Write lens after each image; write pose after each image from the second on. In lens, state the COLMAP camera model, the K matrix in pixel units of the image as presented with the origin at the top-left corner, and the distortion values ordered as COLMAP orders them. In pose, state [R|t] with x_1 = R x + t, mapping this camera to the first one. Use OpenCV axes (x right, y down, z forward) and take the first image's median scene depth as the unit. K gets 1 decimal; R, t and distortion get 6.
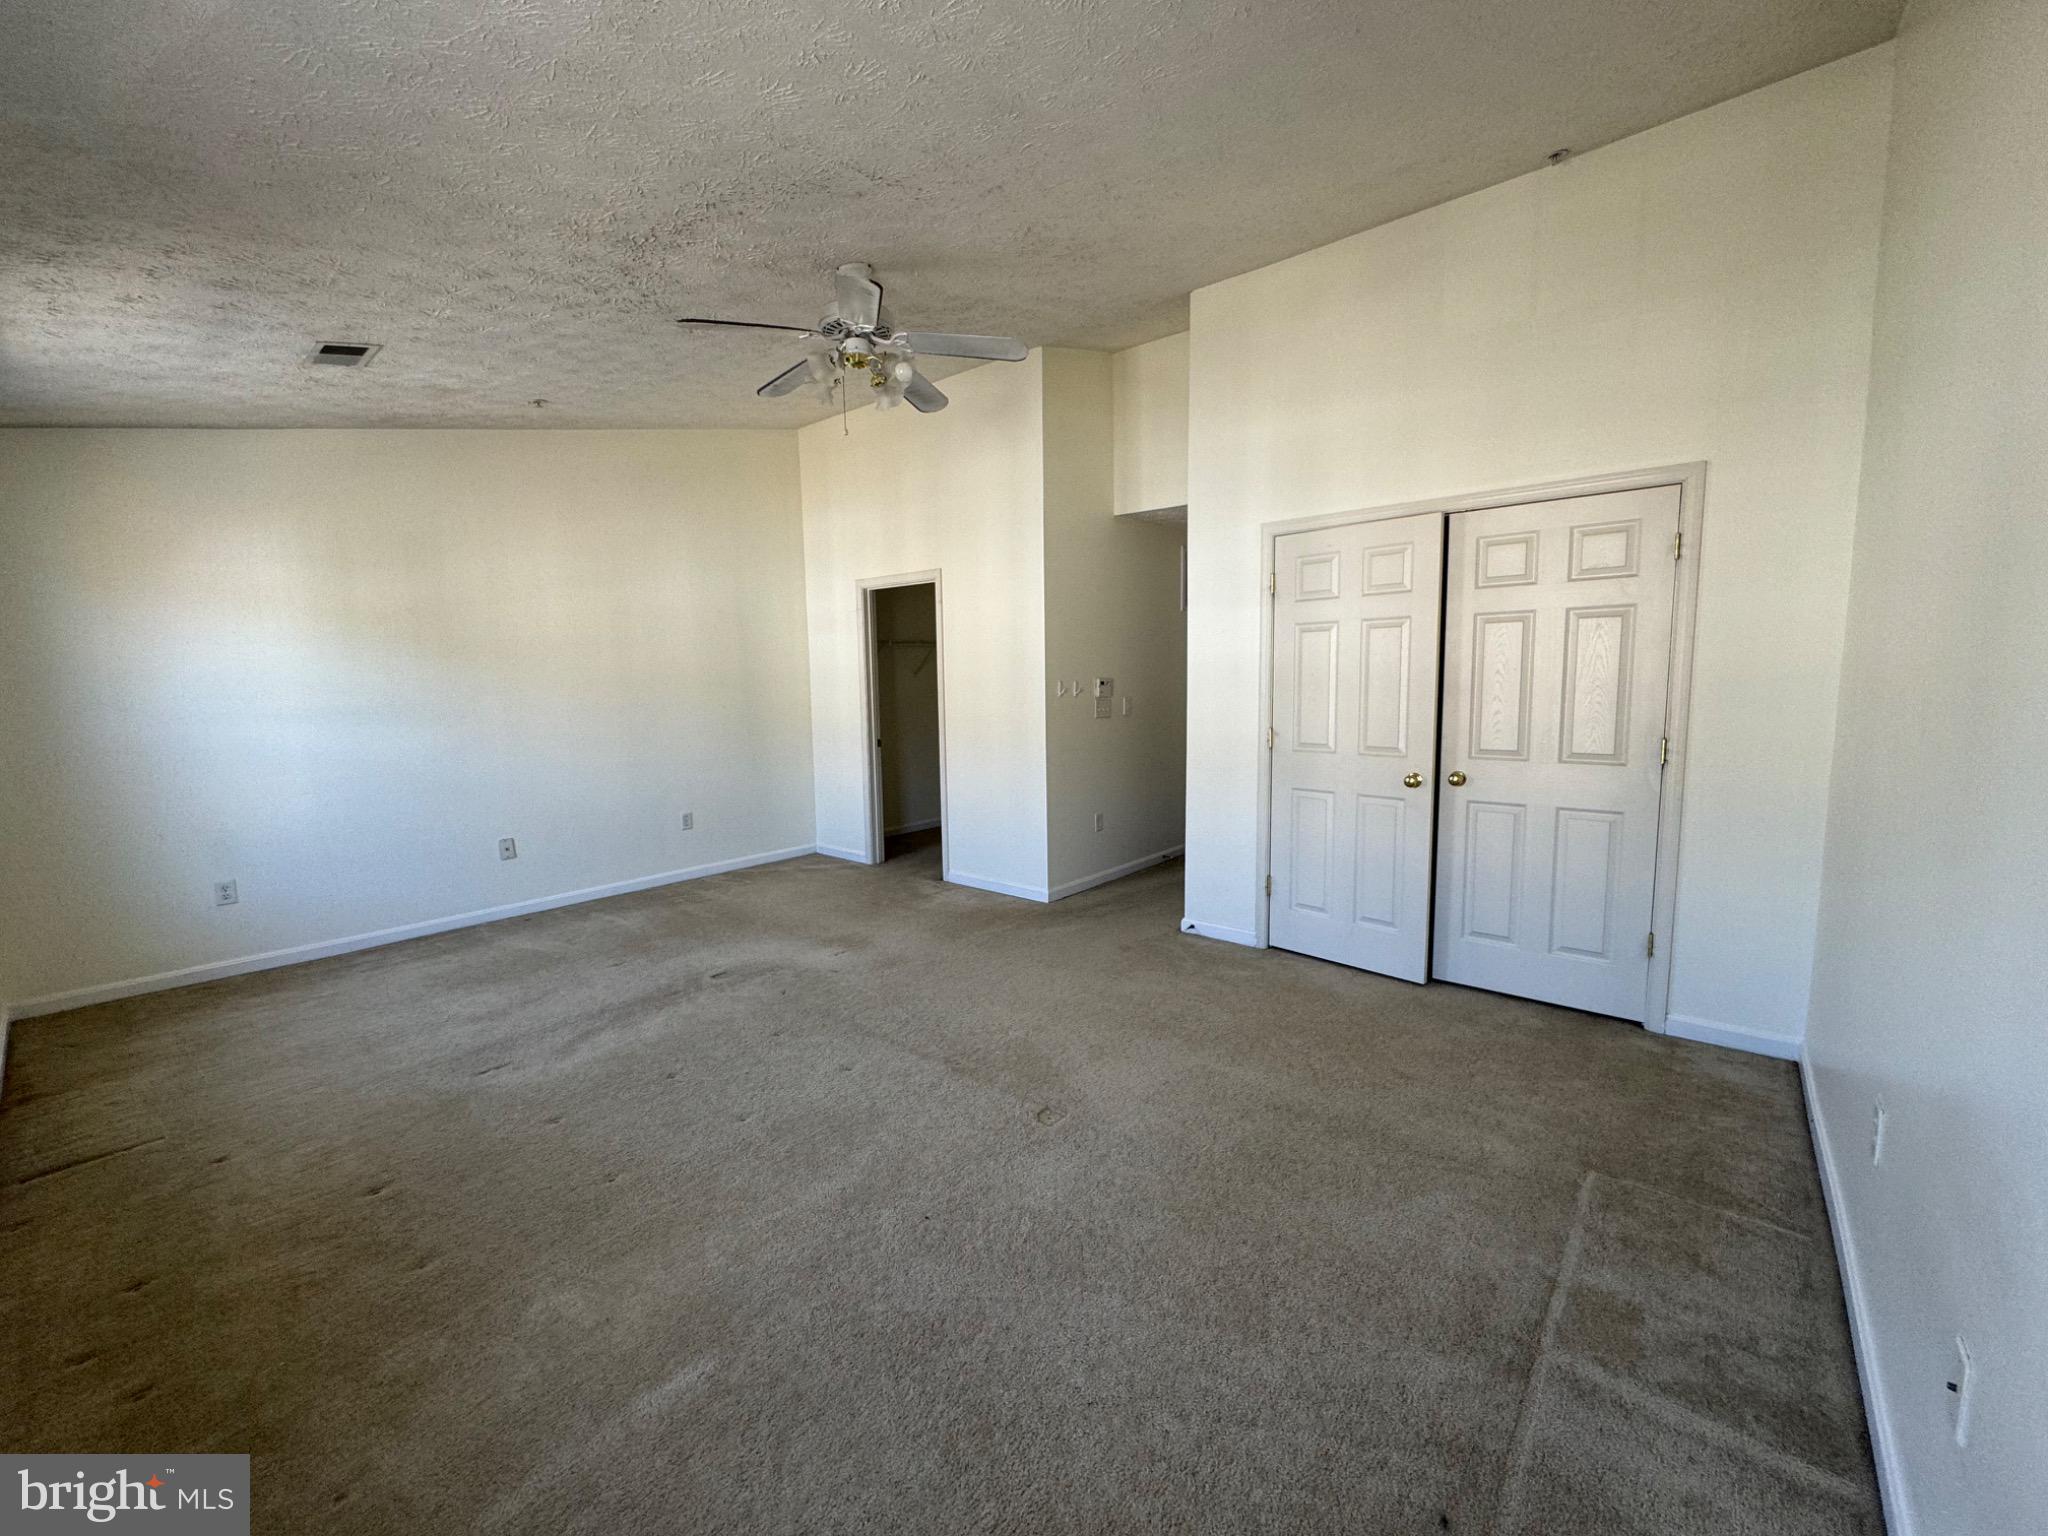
lens RADIAL K [[820.0, 0, 1024.0], [0, 820.0, 768.0], [0, 0, 1]] dist [-0.000465, 0.000004]
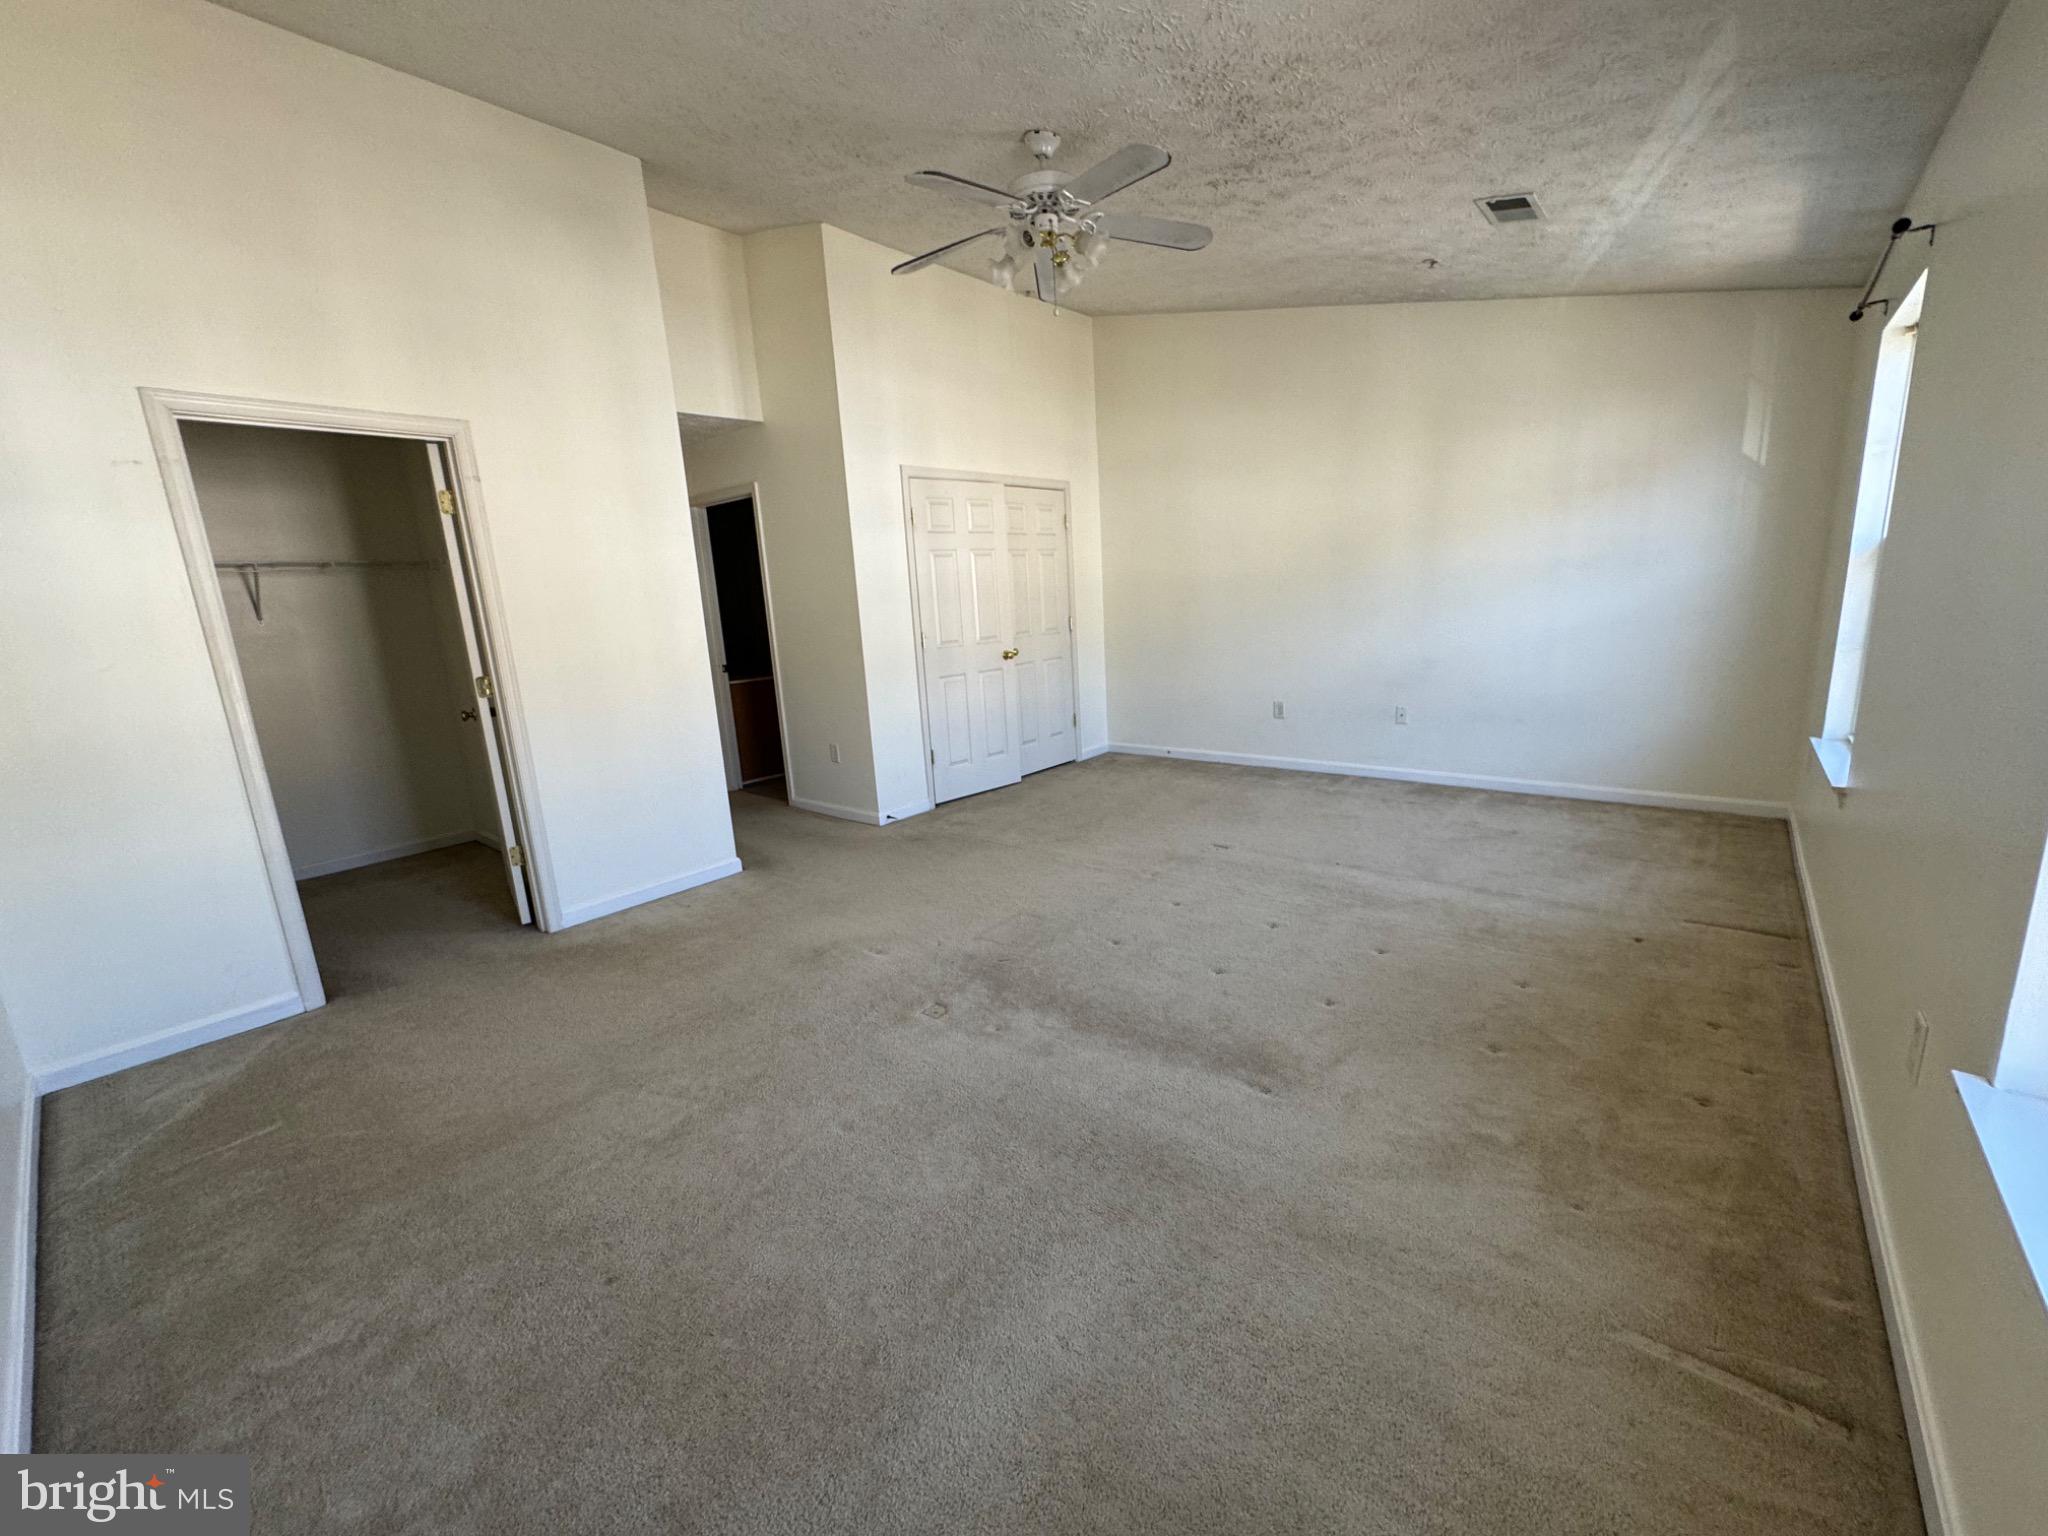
lens RADIAL K [[820.0, 0, 1024.0], [0, 820.0, 768.0], [0, 0, 1]] dist [-0.000465, 0.000004]
pose [[0.000791, -0.199018, 0.979996, -1.045269], [0.162787, 0.966950, 0.196237, -0.074707], [-0.986661, 0.159376, 0.033162, 0.894065]]
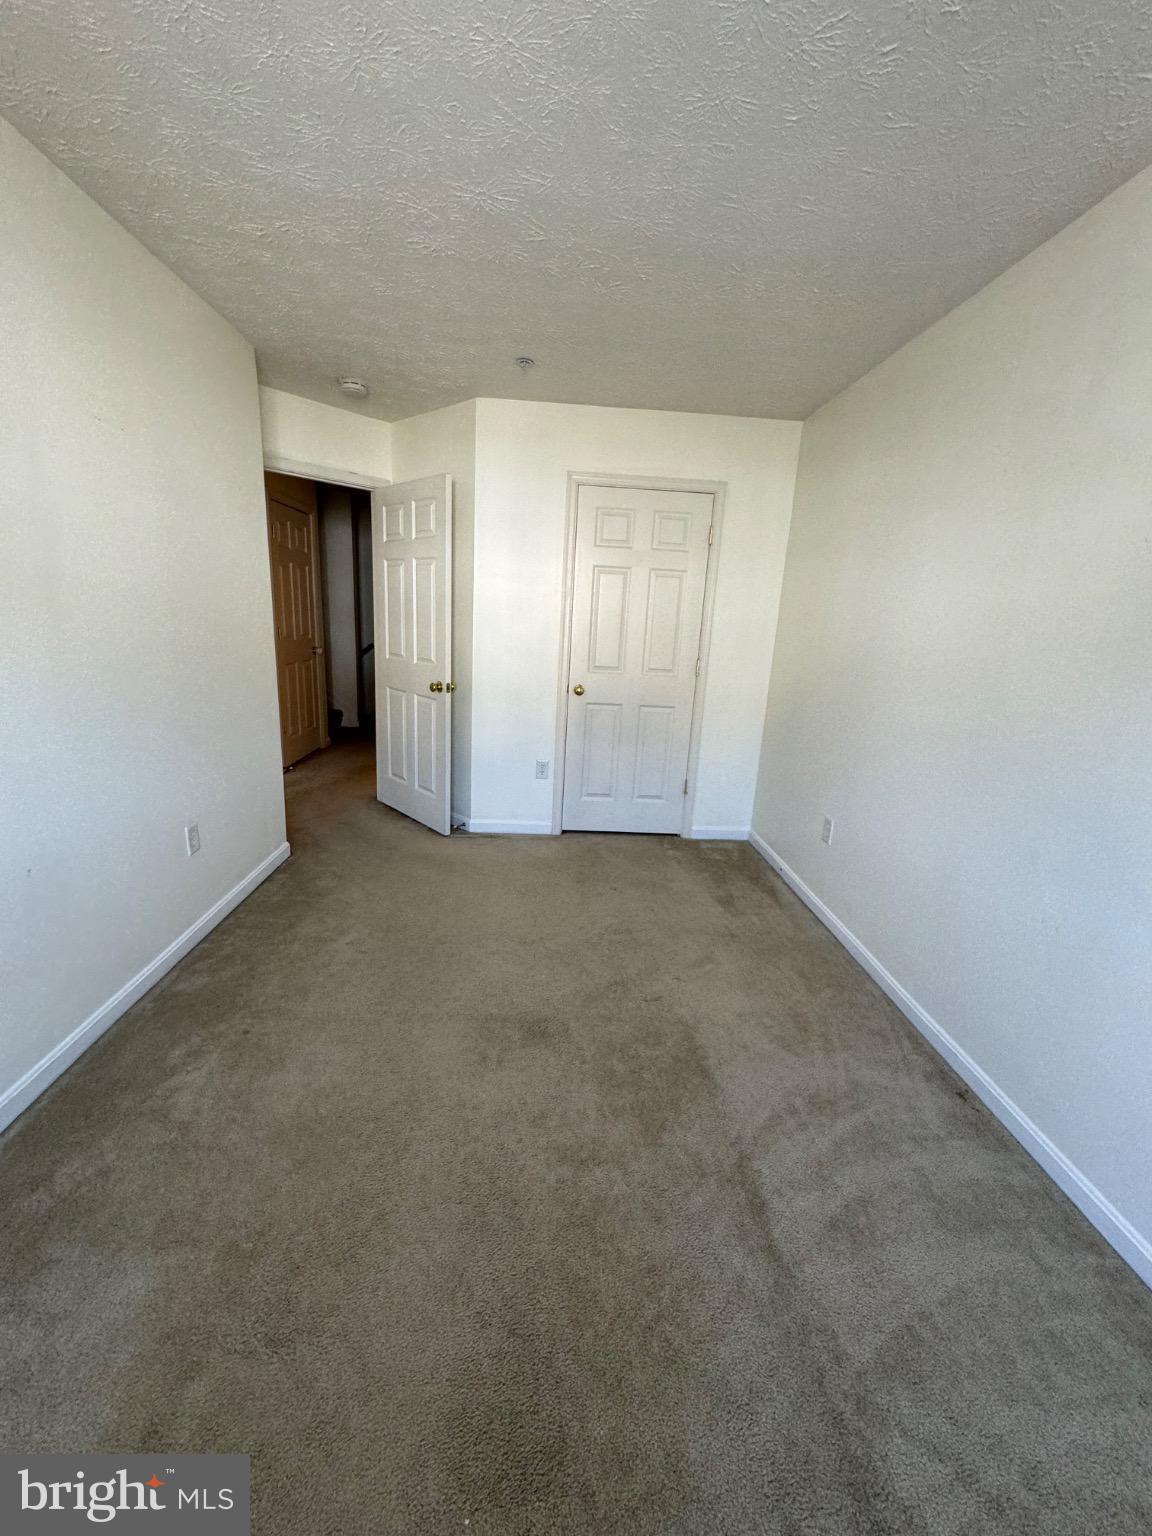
lens RADIAL K [[651.2, 0, 574.5], [0, 651.2, 780.5], [0, 0, 1]] dist [-0.000224, -0.000016]
pose [[0.721966, -0.128253, 0.679939, -0.230331], [0.016851, 0.985639, 0.168023, -0.017291], [-0.691724, -0.109849, 0.713759, 0.185713]]
